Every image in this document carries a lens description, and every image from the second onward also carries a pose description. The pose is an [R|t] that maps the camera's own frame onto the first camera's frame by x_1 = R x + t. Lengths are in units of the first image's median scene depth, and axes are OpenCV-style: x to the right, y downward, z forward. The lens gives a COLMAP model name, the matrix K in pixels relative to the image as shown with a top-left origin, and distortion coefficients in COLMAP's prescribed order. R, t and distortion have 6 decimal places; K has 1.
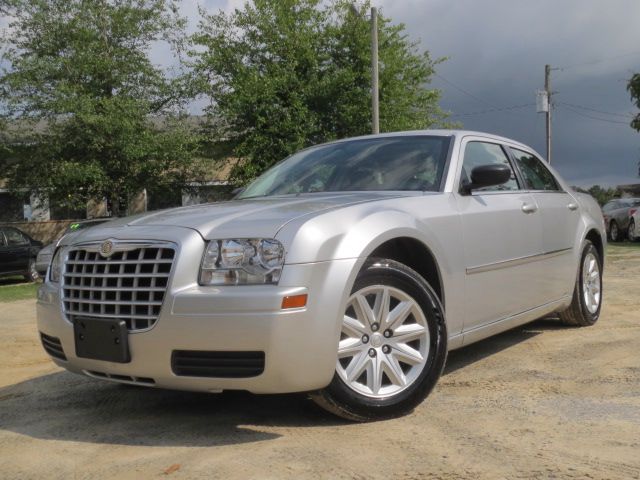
lens RADIAL K [[687.3, 0, 323.1], [0, 687.3, 240.9], [0, 0, 1]] dist [-0.039741, 0.000000]
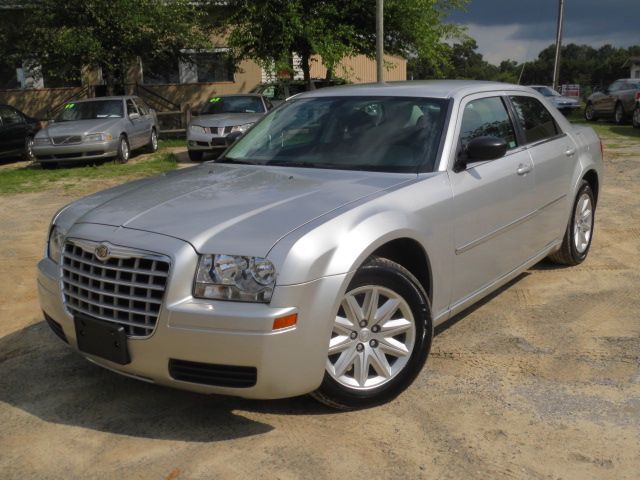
lens RADIAL K [[687.3, 0, 323.5], [0, 687.3, 238.5], [0, 0, 1]] dist [-0.039741, 0.000000]
pose [[0.999880, 0.015303, 0.002451, 0.010431], [-0.015480, 0.978507, 0.205633, -0.210974], [0.000749, -0.205647, 0.978626, 0.004996]]
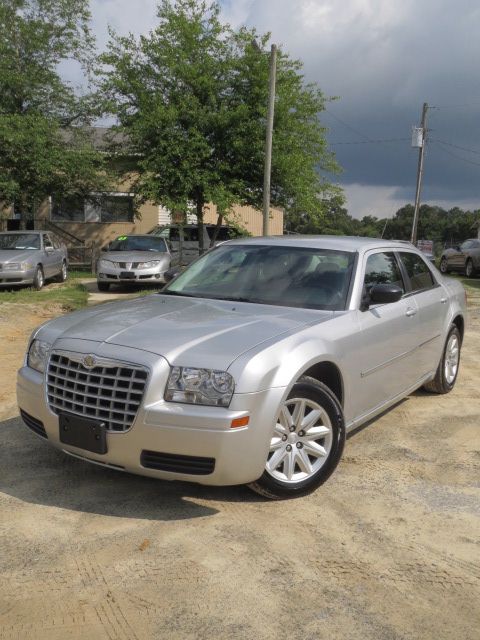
lens RADIAL K [[628.3, 0, 235.9], [0, 628.3, 320.2], [0, 0, 1]] dist [-0.029787, 0.000000]
pose [[0.996239, 0.062018, 0.060510, -0.113015], [-0.069341, 0.989403, 0.127564, -0.217718], [-0.051958, -0.131280, 0.989983, -0.139232]]
